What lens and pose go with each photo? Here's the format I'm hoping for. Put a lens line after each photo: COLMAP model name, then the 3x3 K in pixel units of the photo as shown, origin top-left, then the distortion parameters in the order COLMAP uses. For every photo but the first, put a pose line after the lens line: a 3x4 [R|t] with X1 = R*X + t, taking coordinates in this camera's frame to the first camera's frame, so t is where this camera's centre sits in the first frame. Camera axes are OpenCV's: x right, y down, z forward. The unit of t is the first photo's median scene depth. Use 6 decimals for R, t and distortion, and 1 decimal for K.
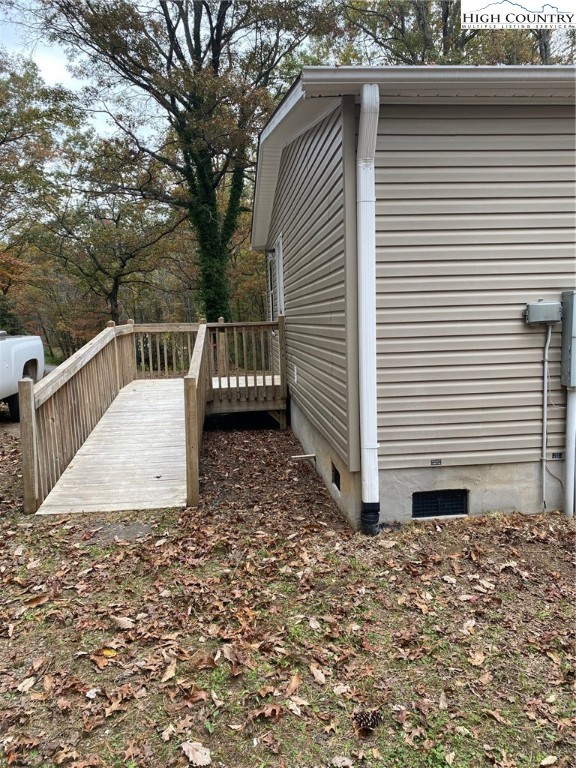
lens RADIAL K [[588.5, 0, 288.0], [0, 588.5, 384.0], [0, 0, 1]] dist [0.020204, -0.006672]
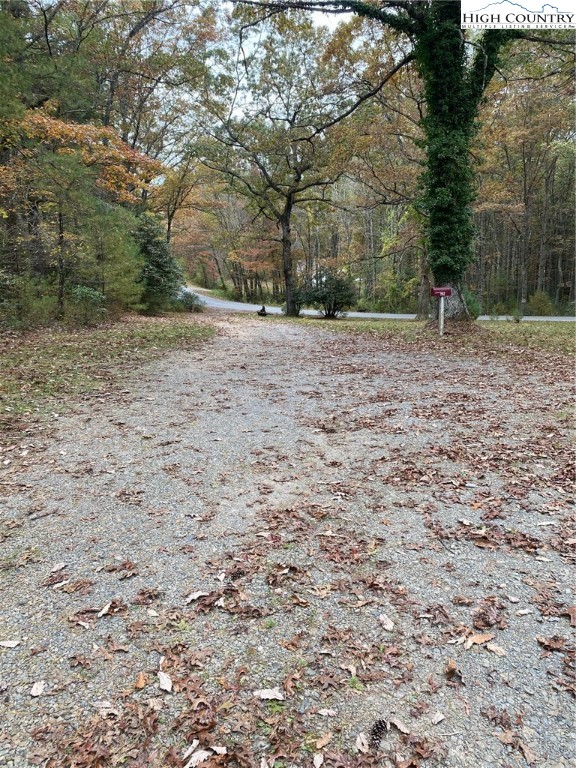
lens RADIAL K [[588.5, 0, 288.0], [0, 588.5, 384.0], [0, 0, 1]] dist [0.020204, -0.006672]
pose [[0.959325, 0.048923, -0.278032, -0.090762], [-0.015720, 0.992599, 0.120417, -0.032310], [0.281865, -0.111149, 0.952994, 0.329017]]
